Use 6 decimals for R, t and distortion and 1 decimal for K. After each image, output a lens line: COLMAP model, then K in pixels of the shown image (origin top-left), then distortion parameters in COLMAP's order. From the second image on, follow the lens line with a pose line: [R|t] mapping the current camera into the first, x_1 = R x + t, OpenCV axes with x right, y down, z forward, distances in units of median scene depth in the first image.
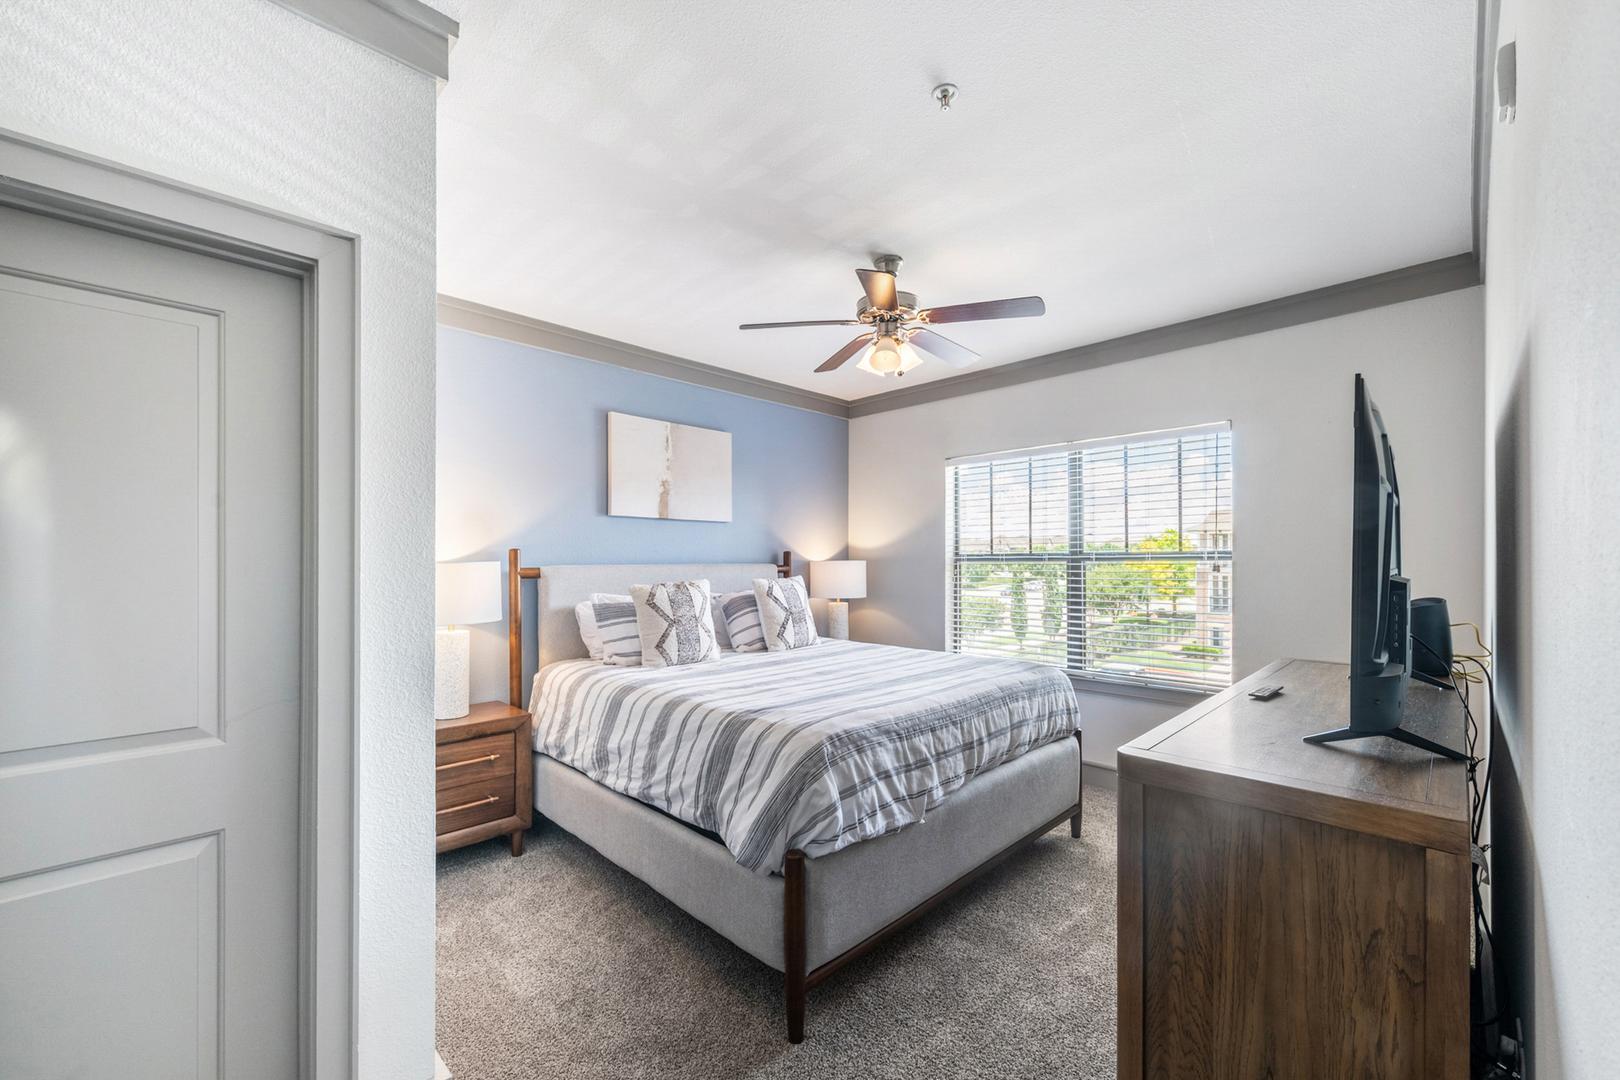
lens RADIAL K [[643.8, 0, 807.9], [0, 643.8, 555.3], [0, 0, 1]] dist [0.001743, 0.000068]
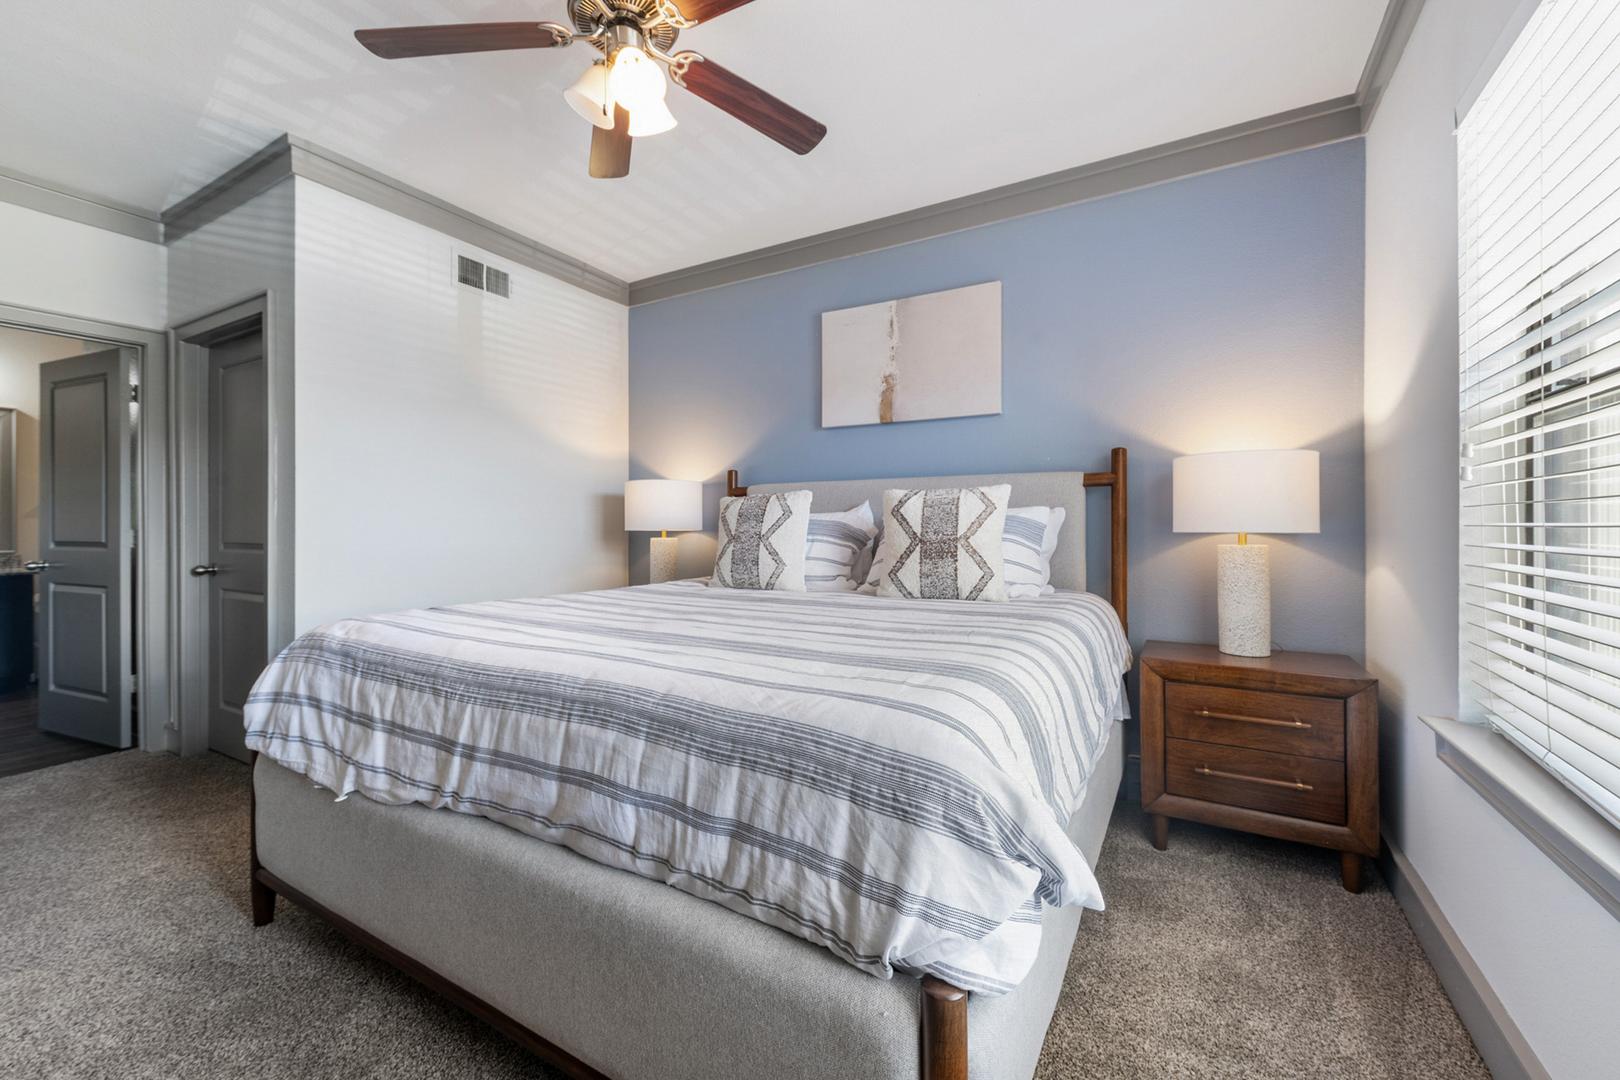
lens RADIAL K [[643.8, 0, 830.3], [0, 643.8, 519.3], [0, 0, 1]] dist [0.001743, 0.000068]
pose [[0.276394, -0.005777, -0.961027, 0.561450], [0.005026, 0.999977, -0.004566, 0.071213], [0.961031, -0.003568, 0.276416, 0.755309]]
